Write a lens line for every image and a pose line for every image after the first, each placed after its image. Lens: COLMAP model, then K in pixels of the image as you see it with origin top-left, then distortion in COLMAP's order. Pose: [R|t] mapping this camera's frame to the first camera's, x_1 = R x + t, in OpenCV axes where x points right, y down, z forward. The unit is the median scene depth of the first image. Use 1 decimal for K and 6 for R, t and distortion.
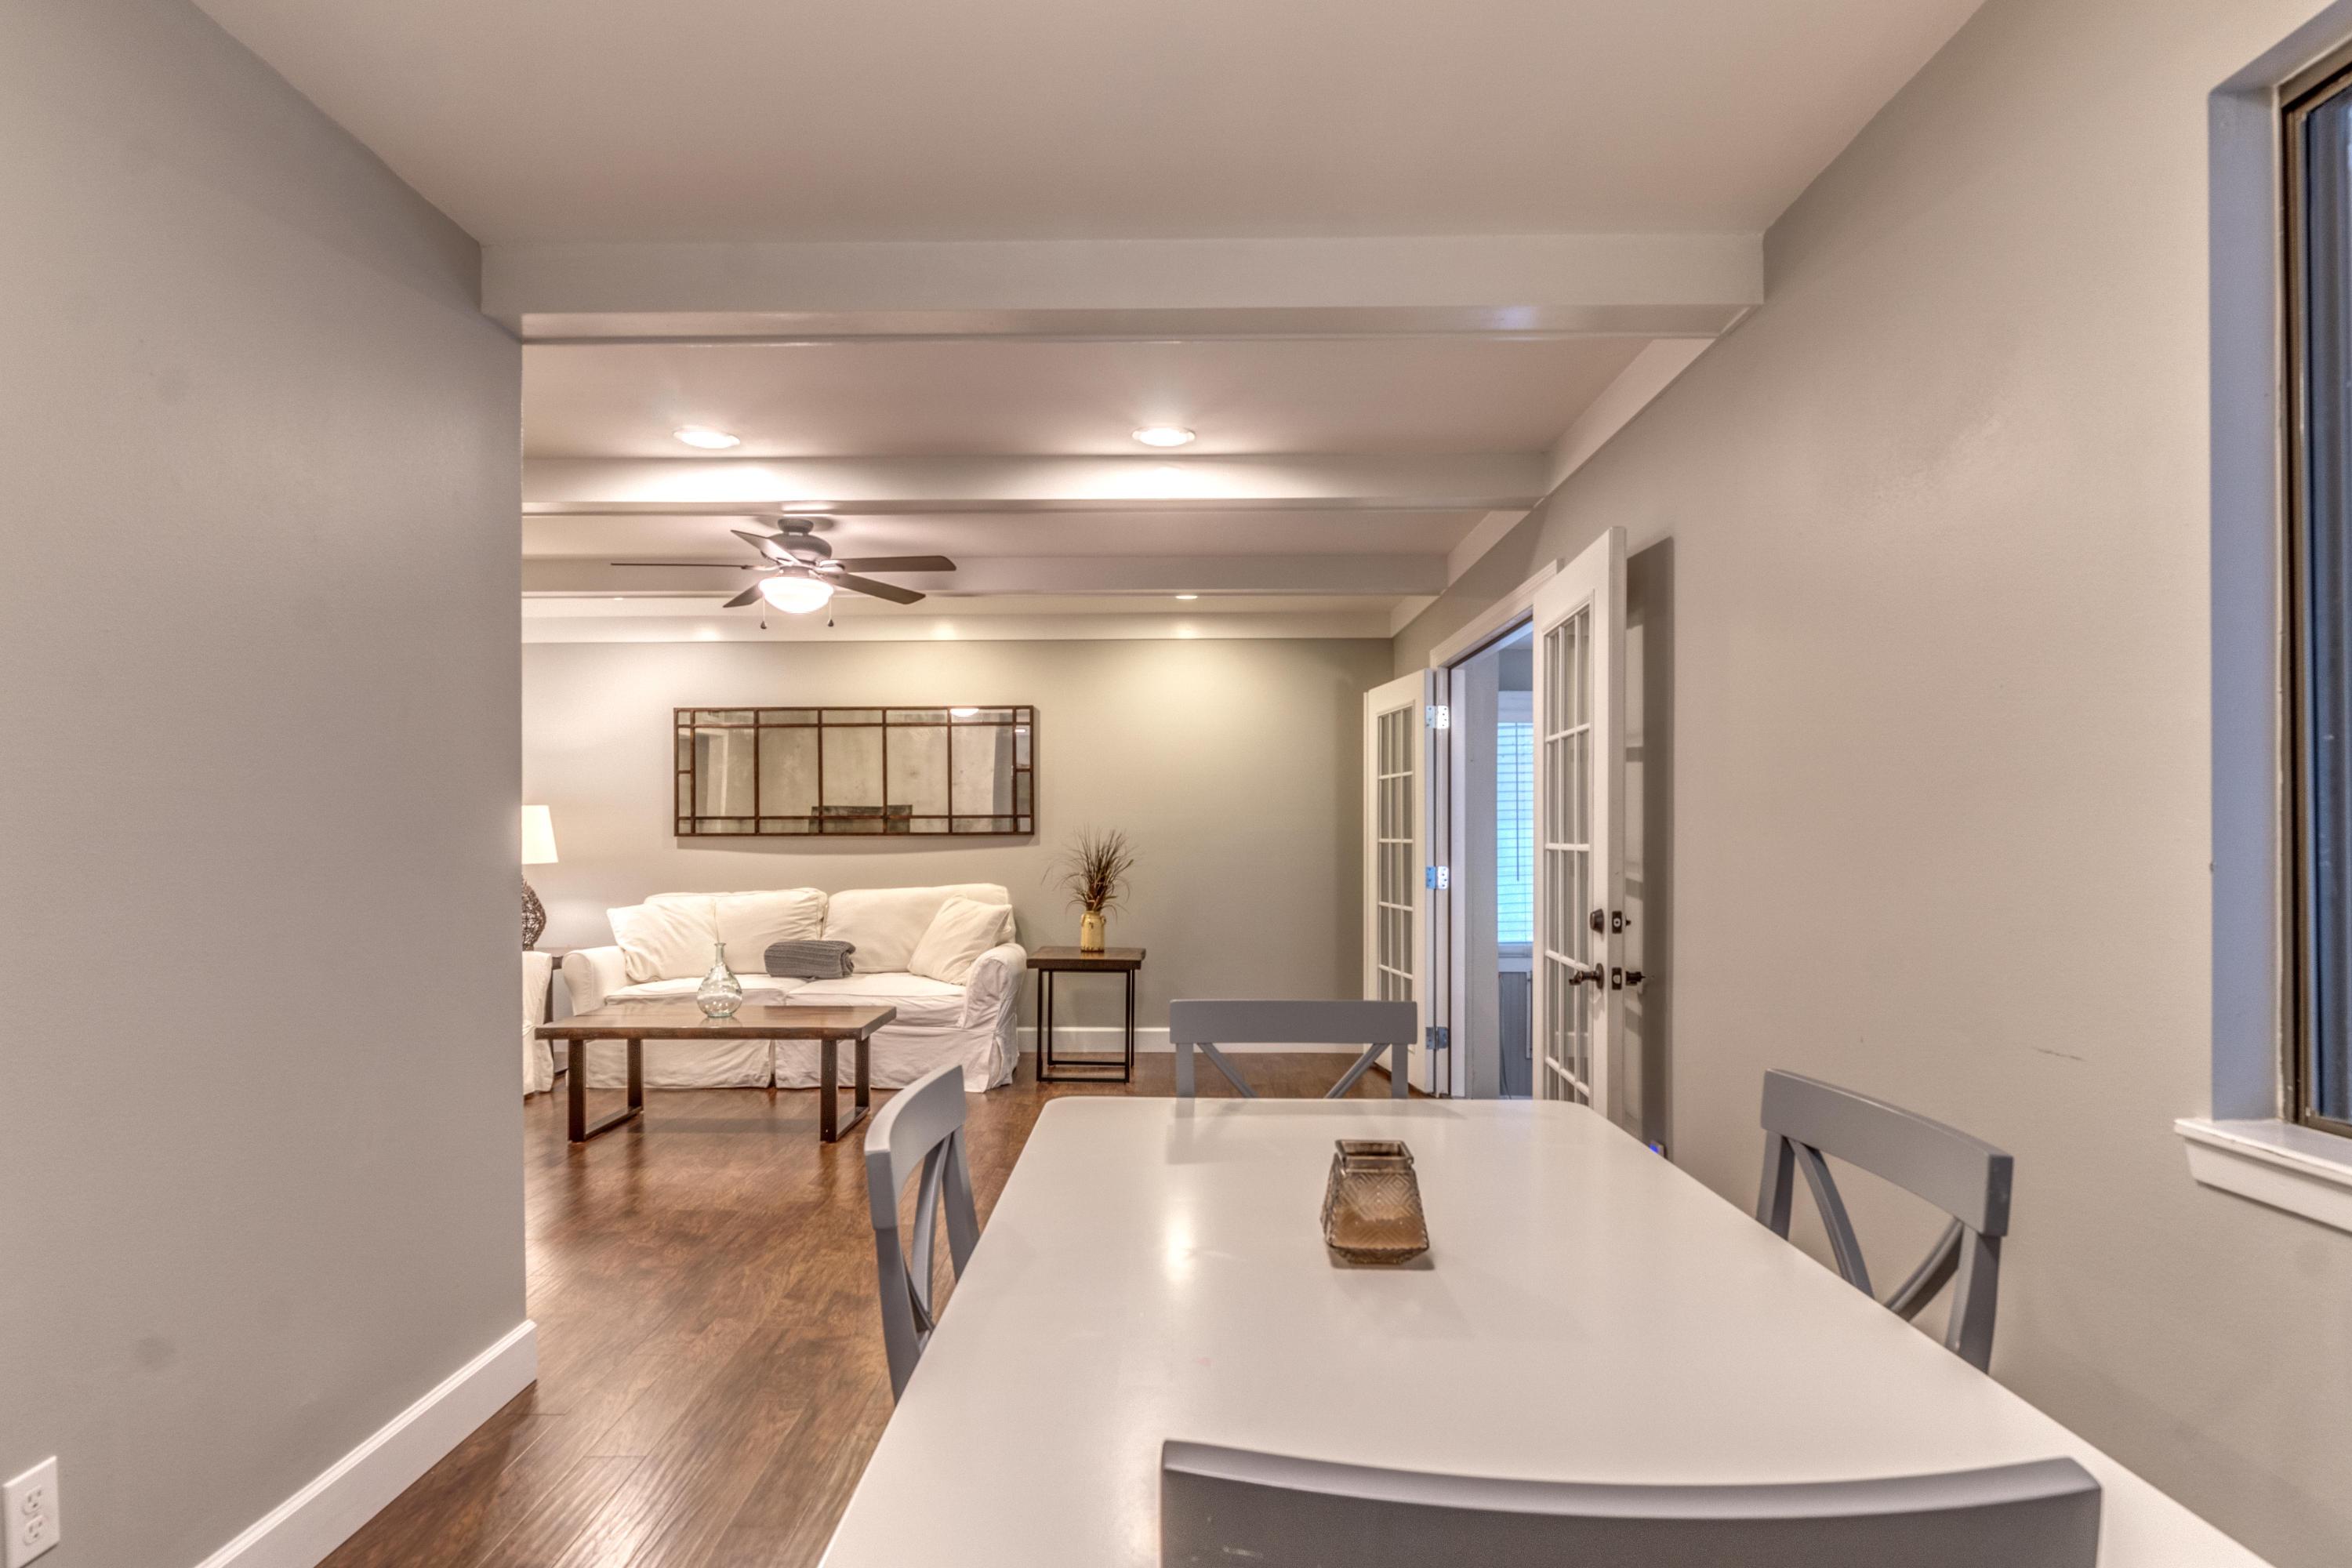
lens RADIAL K [[1225.4, 0, 1172.6], [0, 1225.4, 839.3], [0, 0, 1]] dist [-0.003740, -0.000357]
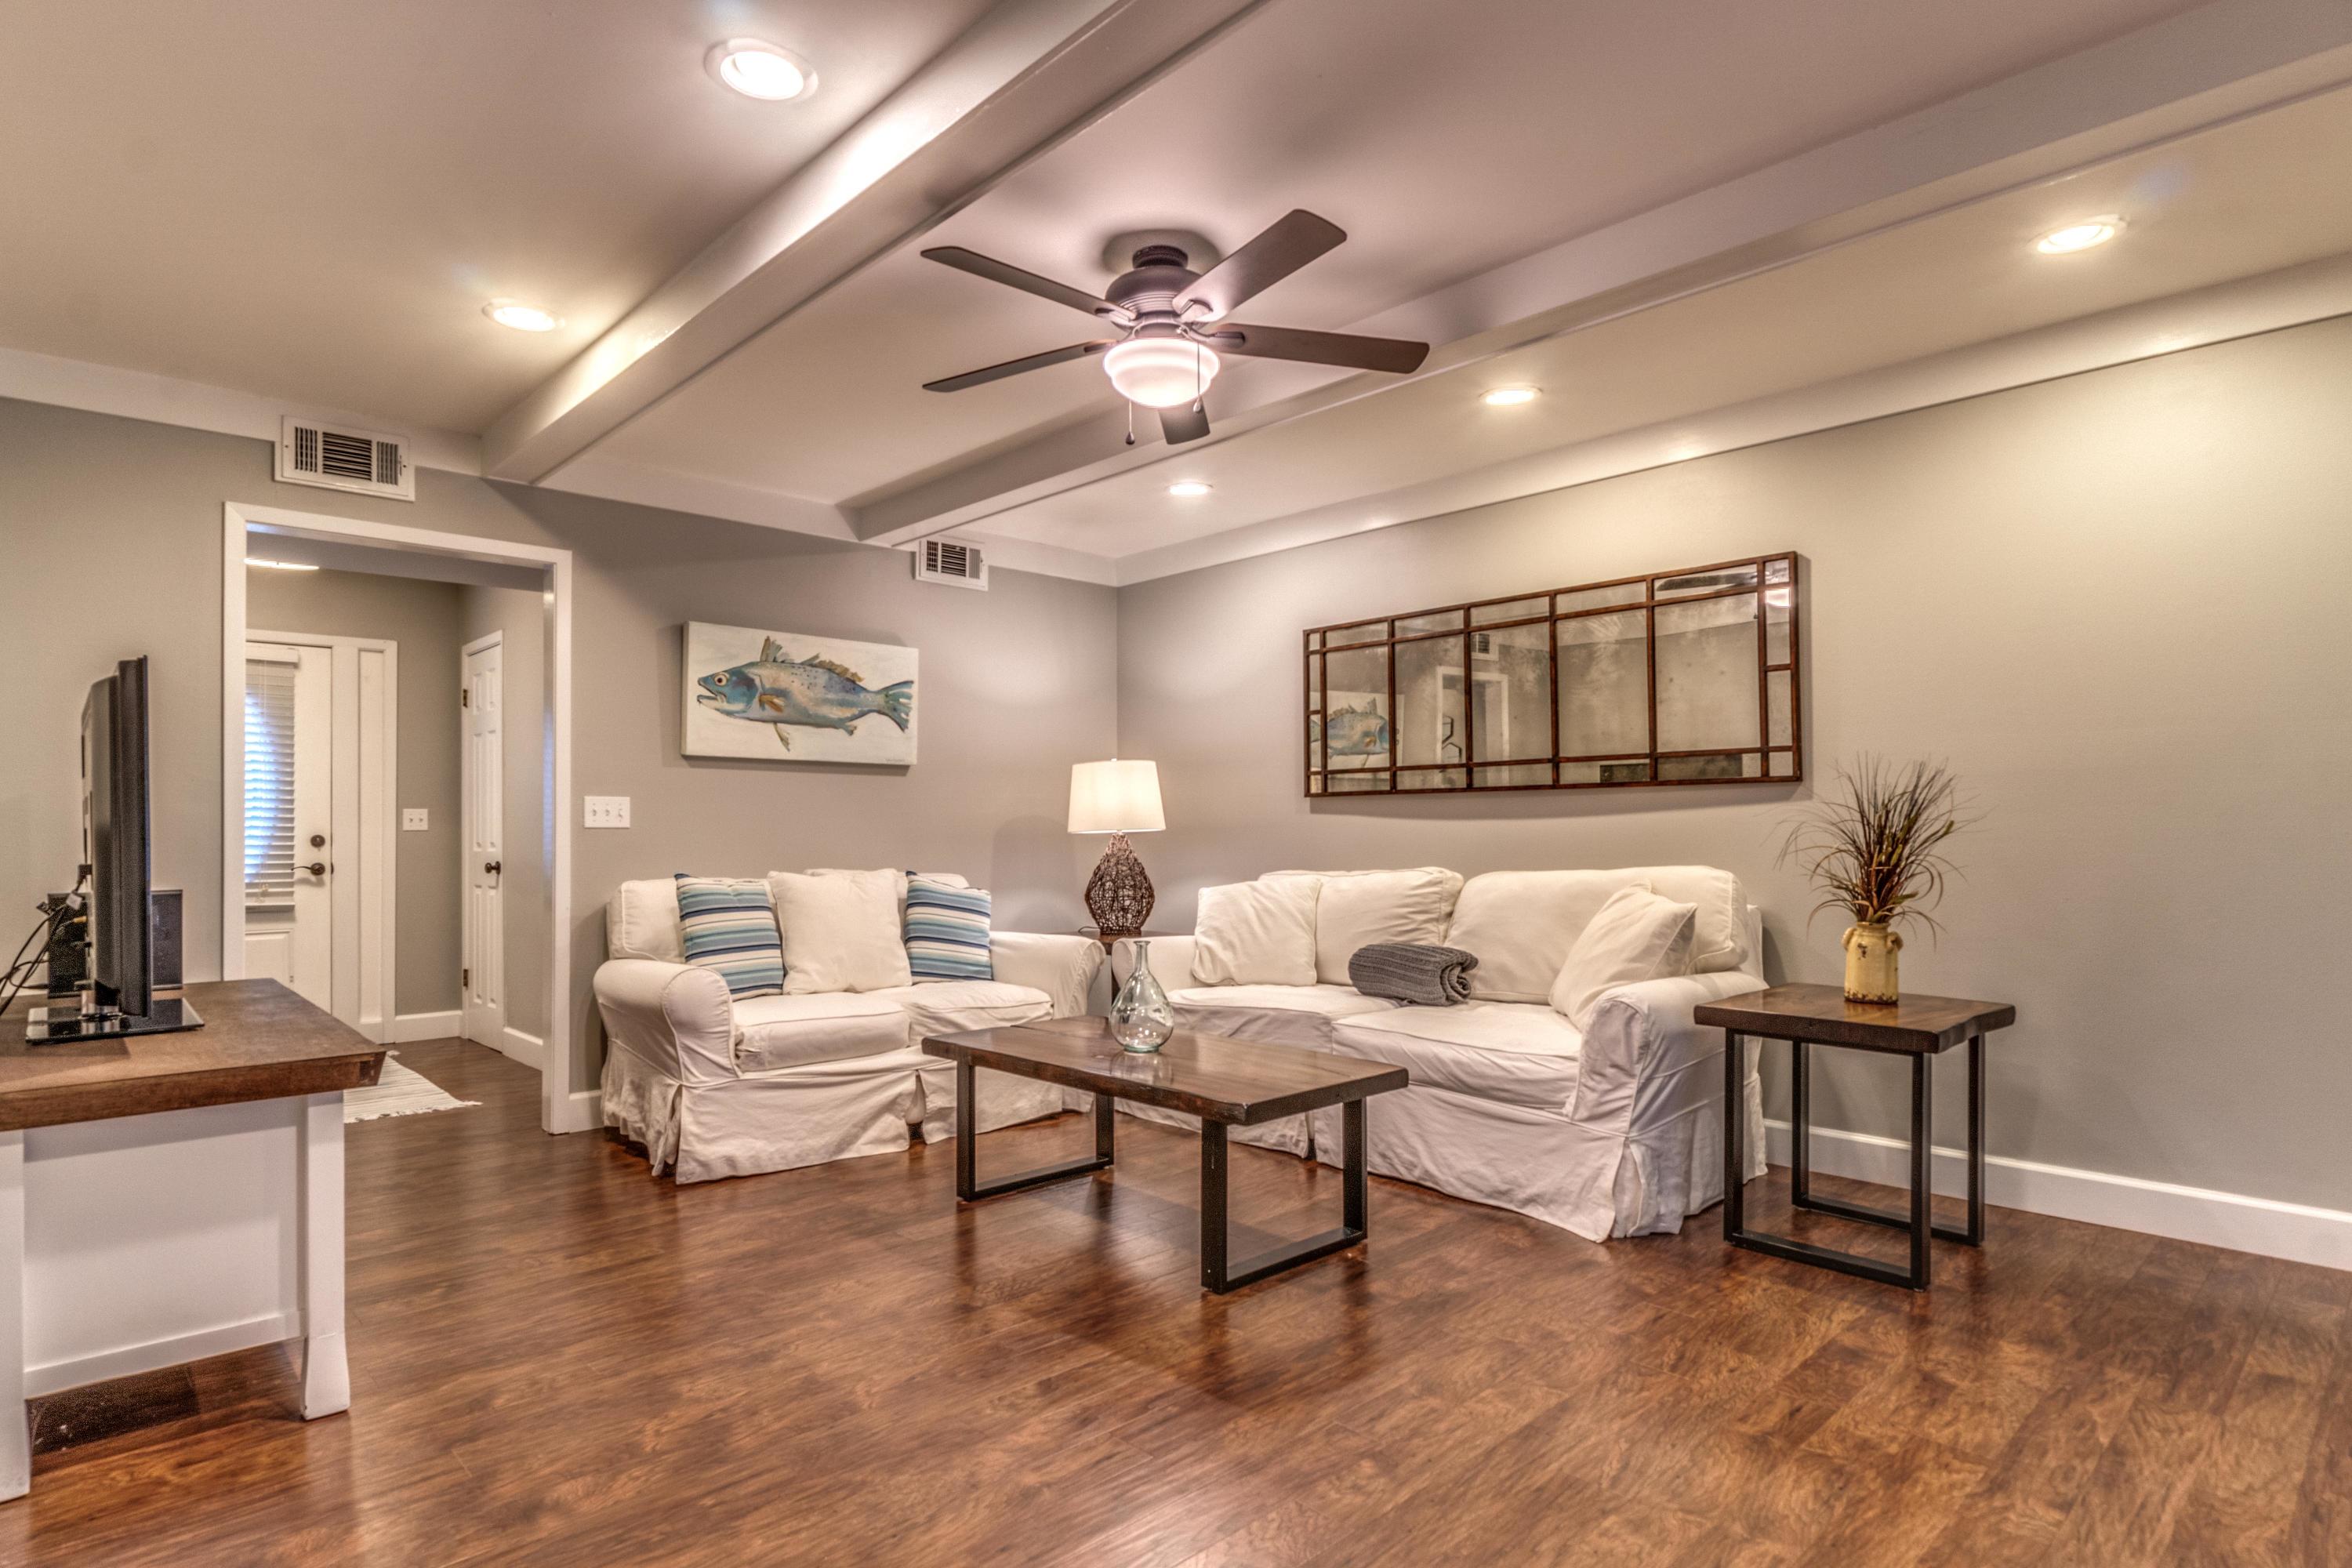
lens RADIAL K [[1250.4, 0, 1169.0], [0, 1250.4, 816.6], [0, 0, 1]] dist [-0.003272, -0.000447]
pose [[0.695439, -0.008697, -0.718532, 0.102879], [0.002452, 0.999950, -0.009731, 0.018369], [0.718581, 0.005006, 0.695425, 0.419279]]
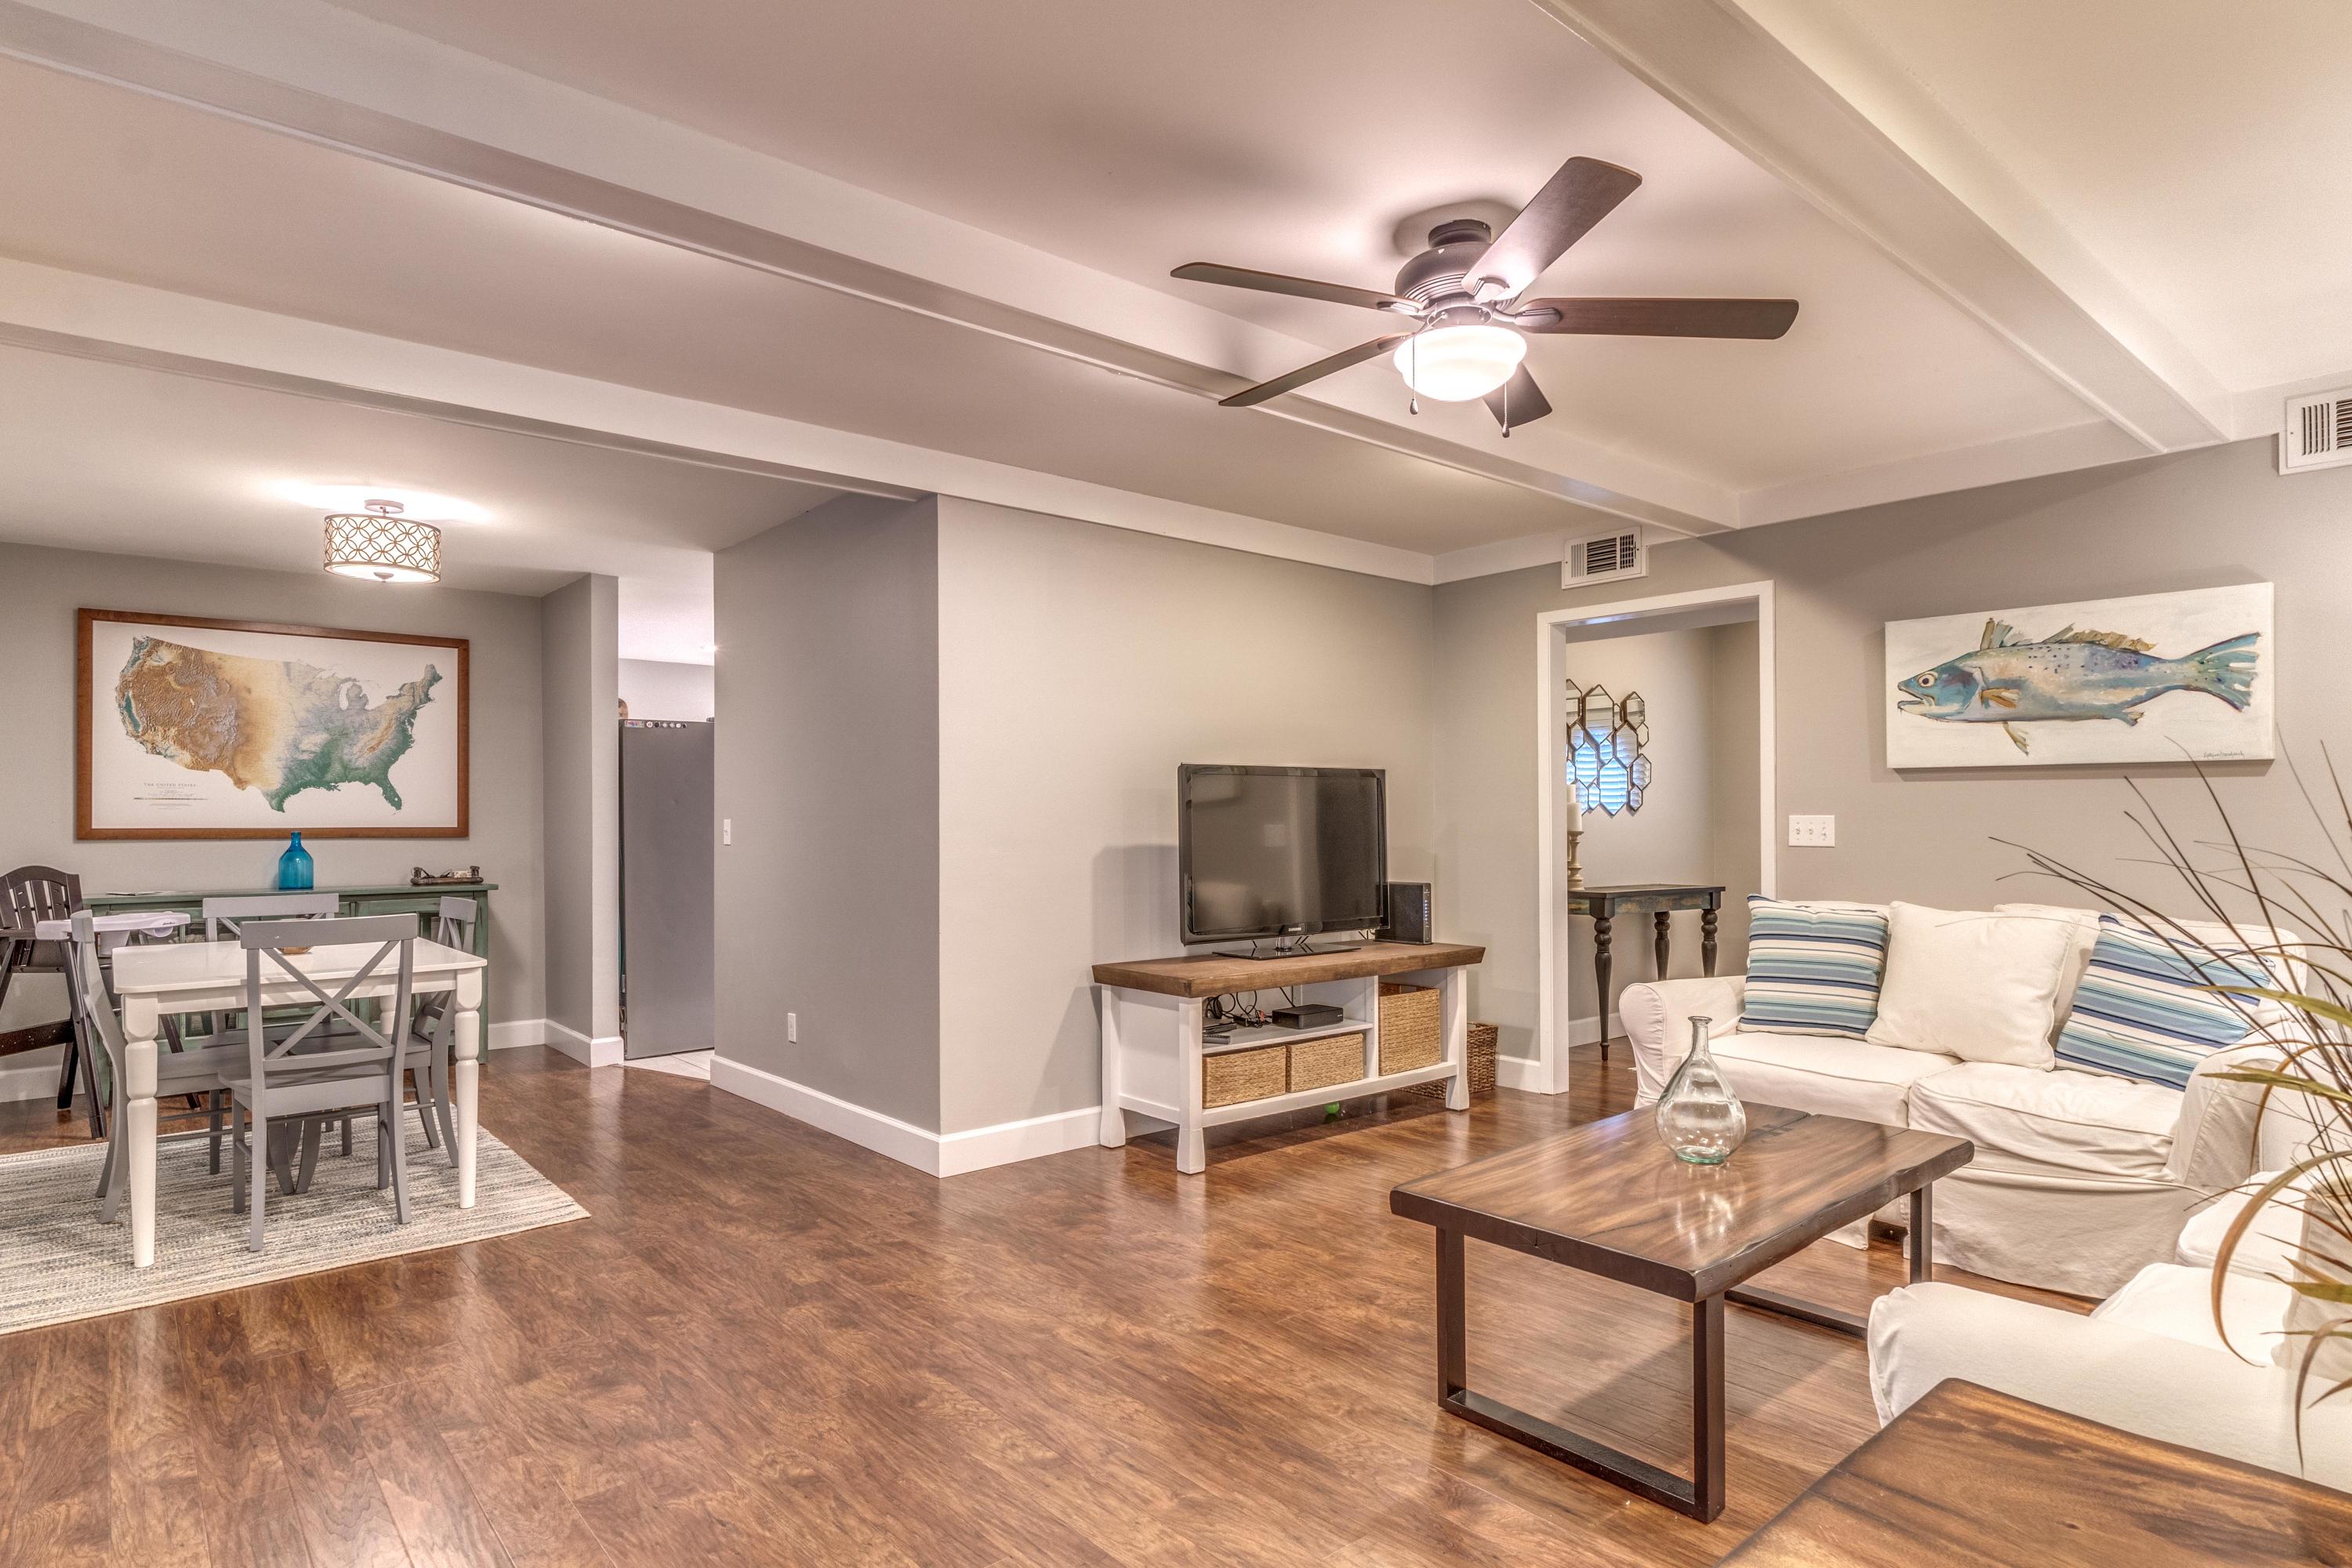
lens RADIAL K [[1253.2, 0, 1150.5], [0, 1253.2, 813.8], [0, 0, 1]] dist [-0.011845, 0.000661]
pose [[-0.760687, 0.001269, -0.649118, 0.116671], [0.004459, 0.999985, -0.003270, -0.000874], [0.649103, -0.005382, -0.760681, 0.979711]]
